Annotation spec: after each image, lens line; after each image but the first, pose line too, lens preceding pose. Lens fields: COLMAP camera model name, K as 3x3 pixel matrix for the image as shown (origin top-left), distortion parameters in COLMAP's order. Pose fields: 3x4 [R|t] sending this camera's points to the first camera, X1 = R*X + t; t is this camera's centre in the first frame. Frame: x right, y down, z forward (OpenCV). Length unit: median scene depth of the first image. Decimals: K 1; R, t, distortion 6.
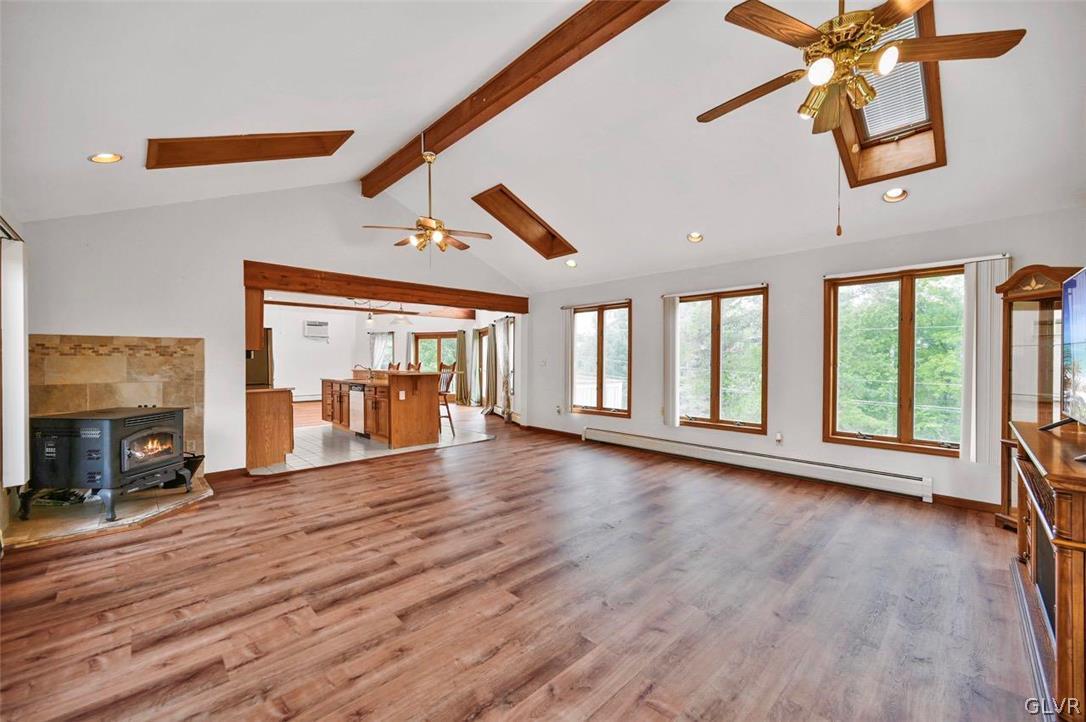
lens RADIAL K [[436.8, 0, 543.1], [0, 436.8, 362.3], [0, 0, 1]] dist [0.000678, -0.000703]
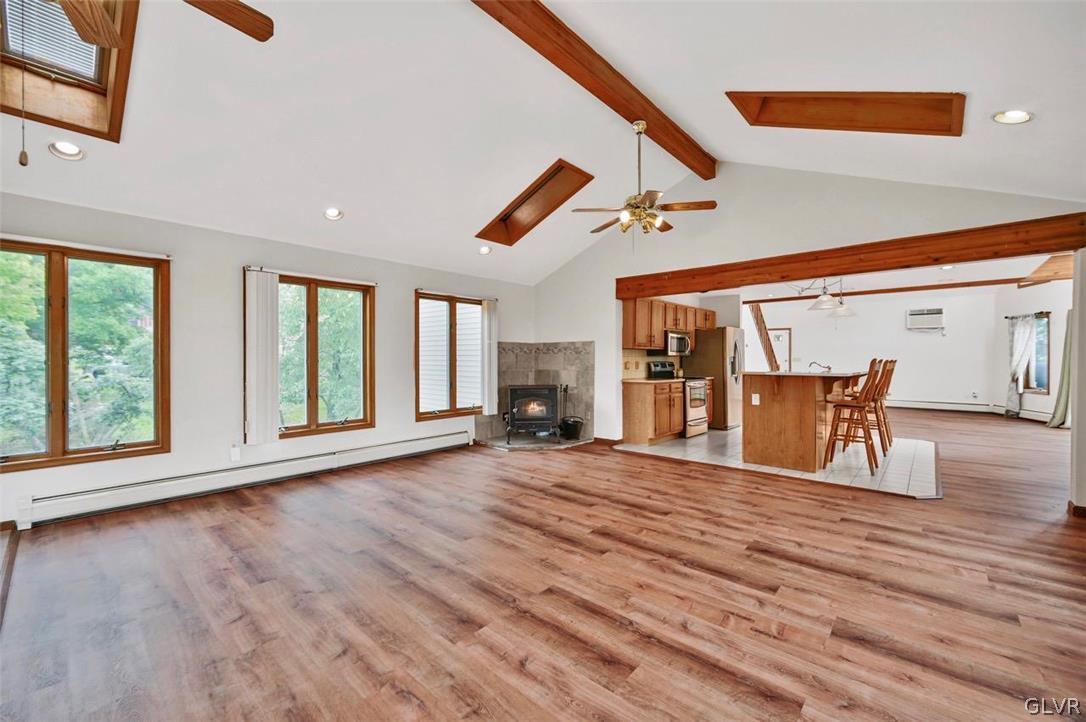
lens RADIAL K [[436.8, 0, 557.3], [0, 436.8, 363.8], [0, 0, 1]] dist [0.000678, -0.000703]
pose [[0.085884, 0.012396, -0.996228, 0.632798], [-0.007785, 0.999900, 0.011771, 0.002995], [0.996275, 0.006744, 0.085972, 0.785415]]
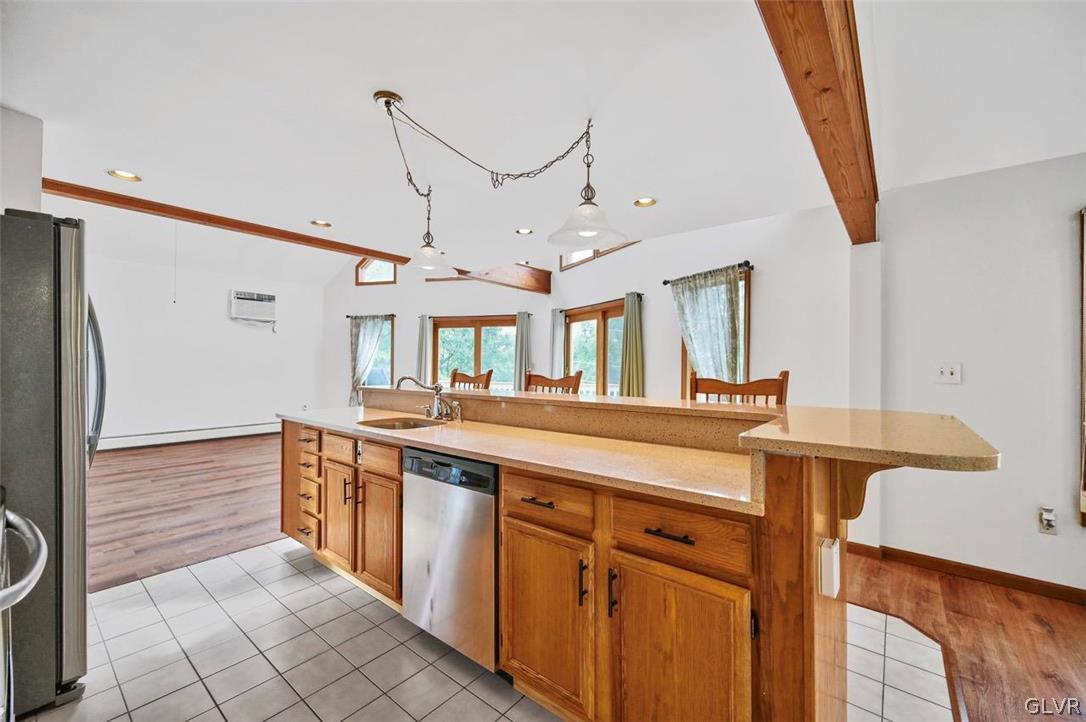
lens RADIAL K [[436.8, 0, 547.7], [0, 436.8, 368.7], [0, 0, 1]] dist [0.000678, -0.000703]
pose [[0.991270, 0.000724, 0.131842, -0.664564], [-0.001653, 0.999975, 0.006934, -0.007390], [-0.131834, -0.007092, 0.991246, 1.207242]]
